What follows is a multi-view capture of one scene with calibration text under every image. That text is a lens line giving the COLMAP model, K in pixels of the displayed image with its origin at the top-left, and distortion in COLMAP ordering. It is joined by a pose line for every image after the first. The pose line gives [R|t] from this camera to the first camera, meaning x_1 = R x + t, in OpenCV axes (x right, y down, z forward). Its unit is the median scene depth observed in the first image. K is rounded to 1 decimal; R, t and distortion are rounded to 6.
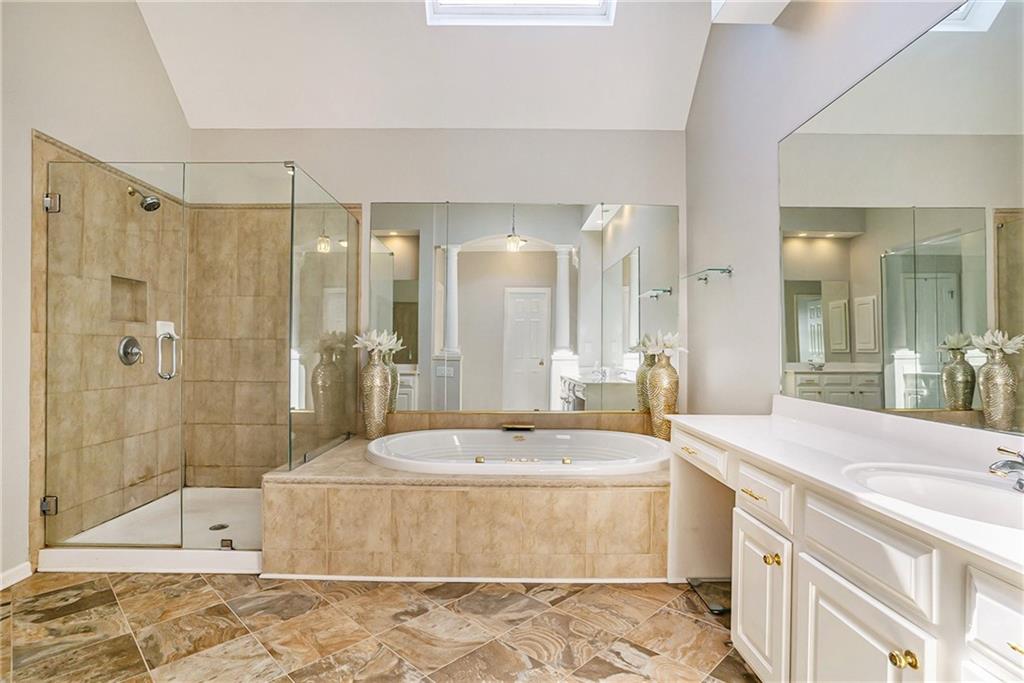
lens RADIAL K [[501.9, 0, 508.1], [0, 501.9, 343.7], [0, 0, 1]] dist [-0.051592, 0.010228]
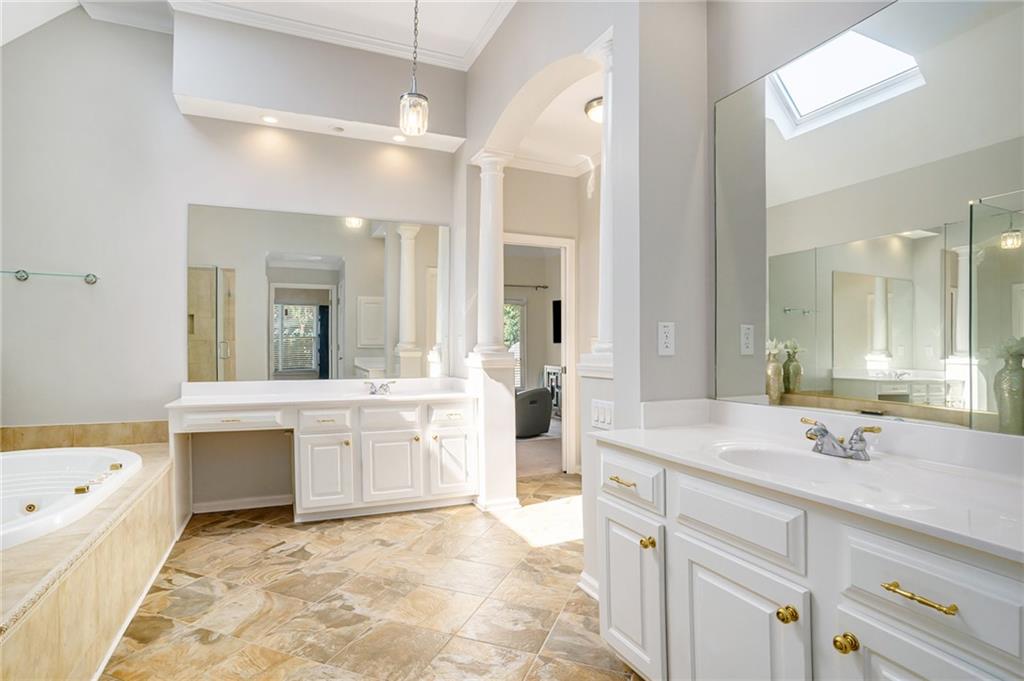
lens RADIAL K [[501.9, 0, 508.3], [0, 501.9, 346.0], [0, 0, 1]] dist [-0.051592, 0.010228]
pose [[-0.392647, 0.000647, 0.919689, -1.253997], [-0.016323, 0.999837, -0.007672, 0.010792], [-0.919544, -0.018024, -0.392573, 0.858162]]
